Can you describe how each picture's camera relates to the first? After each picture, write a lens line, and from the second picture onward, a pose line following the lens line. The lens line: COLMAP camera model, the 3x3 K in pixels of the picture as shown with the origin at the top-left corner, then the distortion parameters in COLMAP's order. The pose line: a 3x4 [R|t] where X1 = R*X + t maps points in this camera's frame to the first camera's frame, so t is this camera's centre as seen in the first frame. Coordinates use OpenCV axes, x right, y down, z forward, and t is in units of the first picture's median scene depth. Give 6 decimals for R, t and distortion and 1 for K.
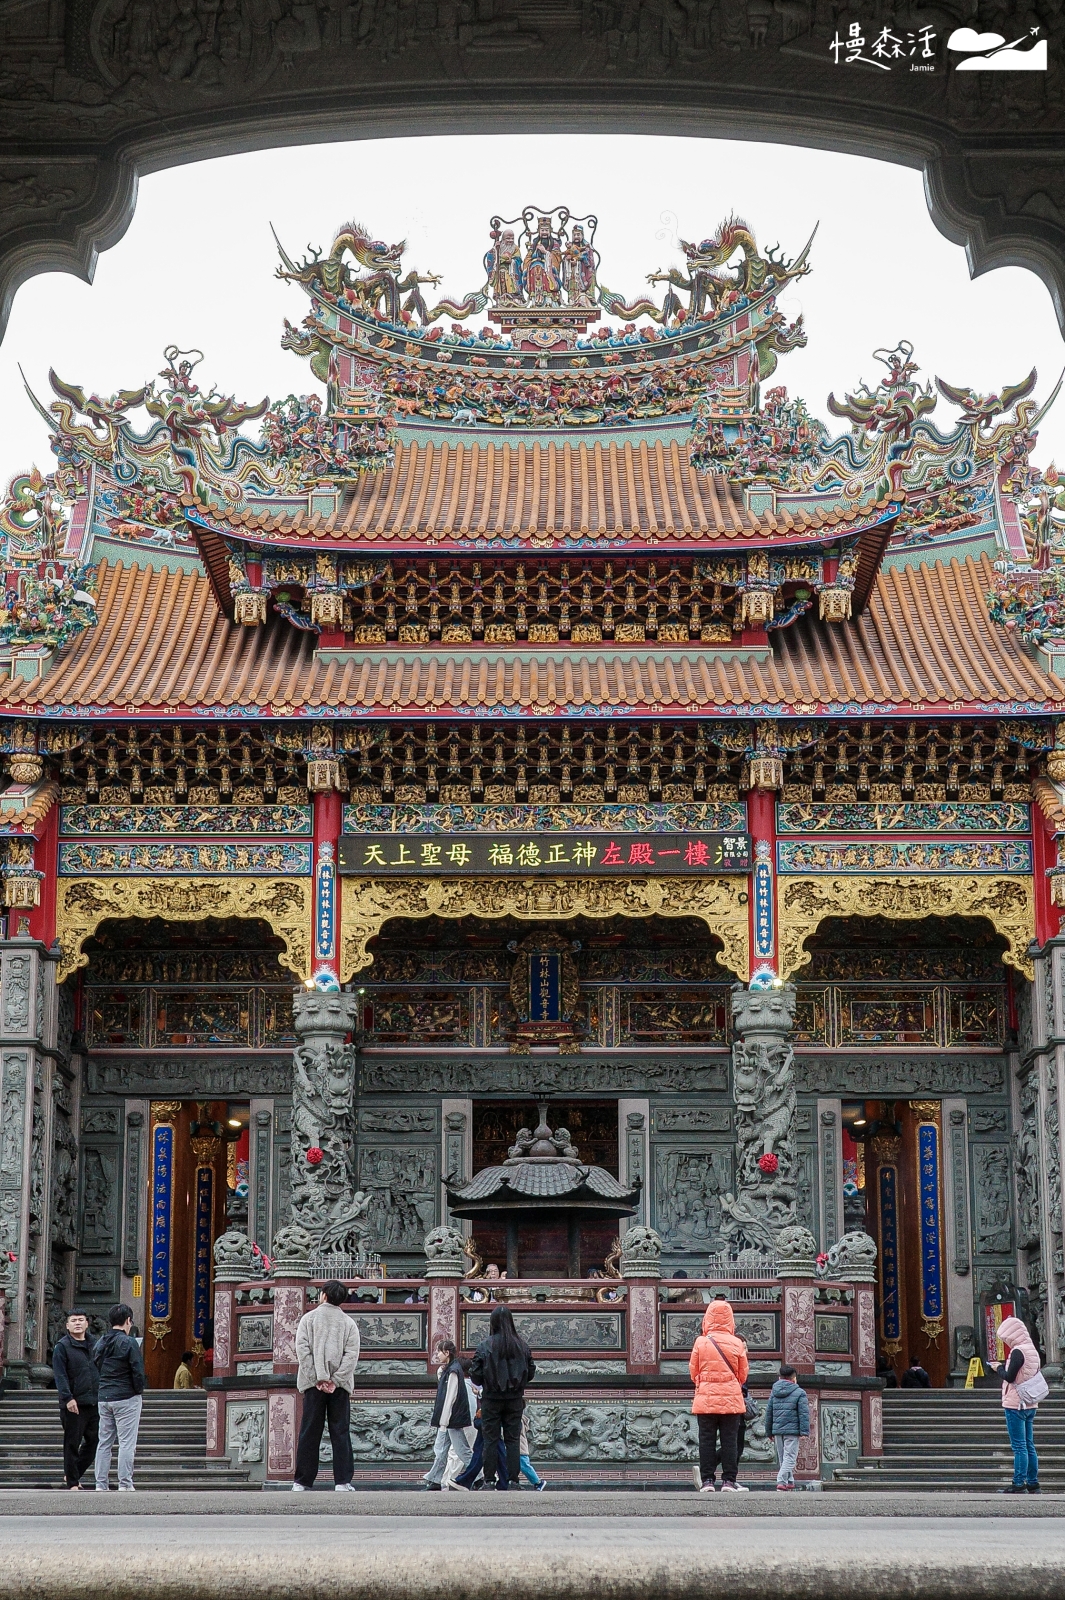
lens RADIAL K [[3227.5, 0, 532.5], [0, 3227.5, 800.0], [0, 0, 1]] dist [0.036405, 0.235421]
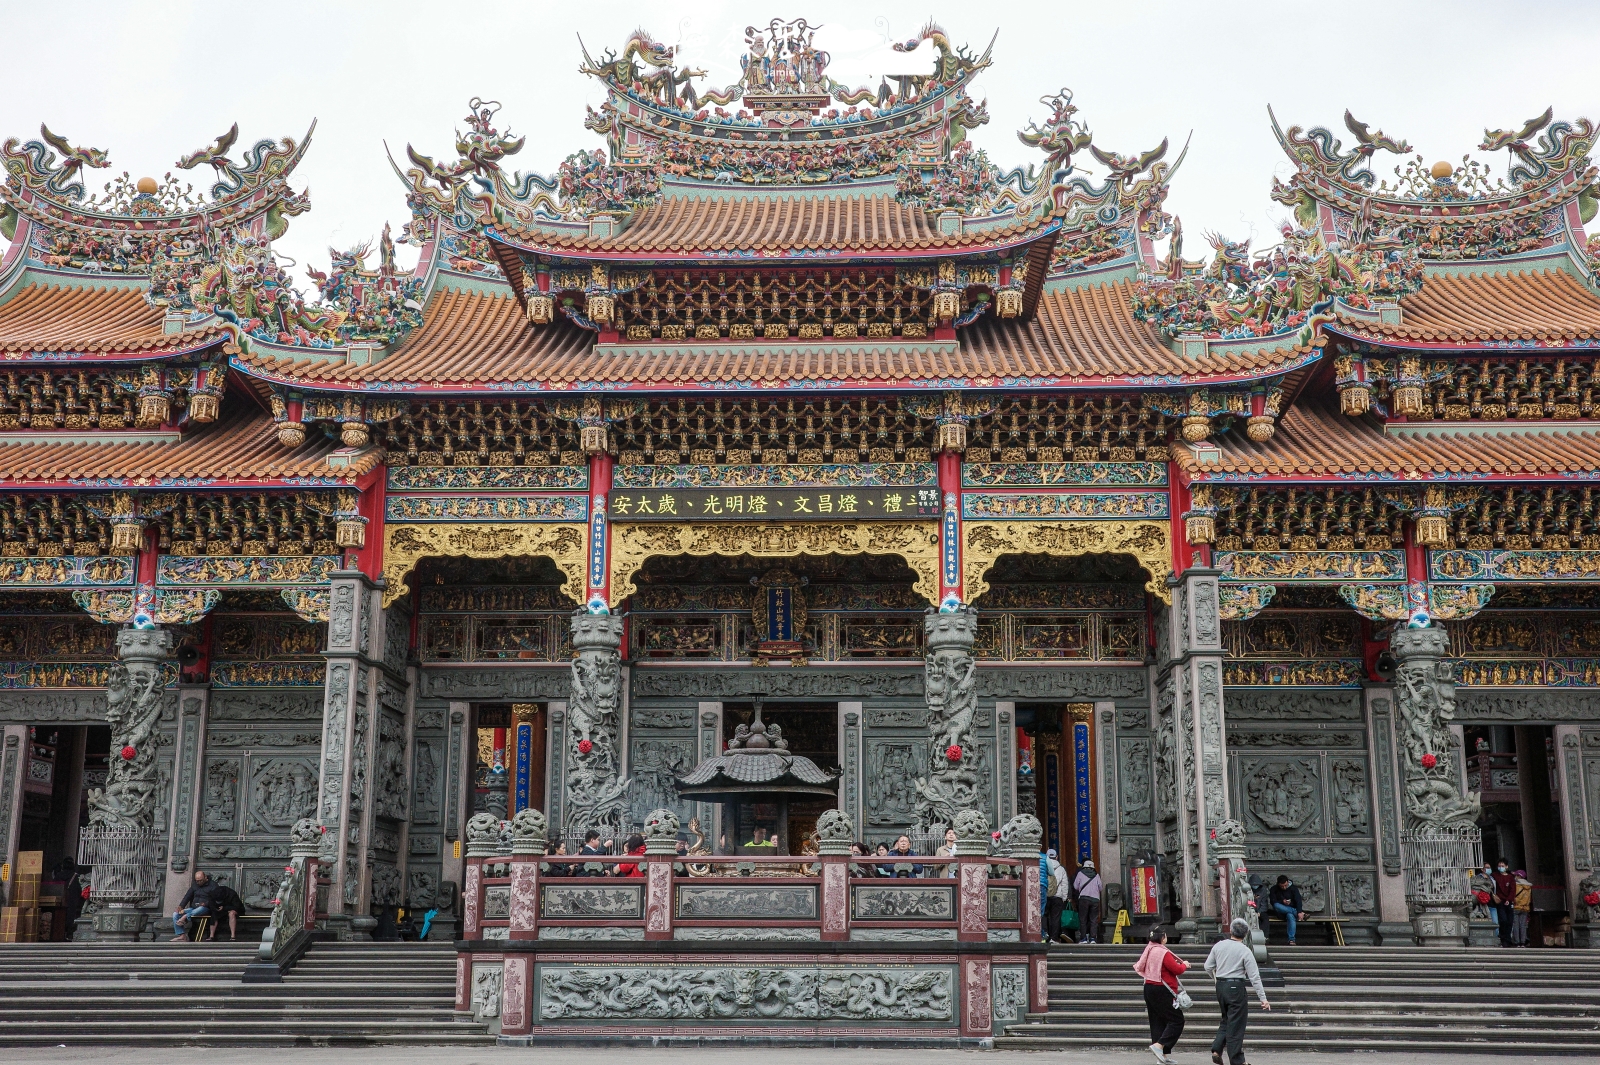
lens RADIAL K [[1856.6, 0, 795.5], [0, 1856.6, 556.4], [0, 0, 1]] dist [0.045675, -0.001509]
pose [[0.999628, -0.001689, -0.027214, 0.031259], [0.001921, 0.999962, 0.008491, 0.030786], [0.027199, -0.008540, 0.999594, 0.285842]]
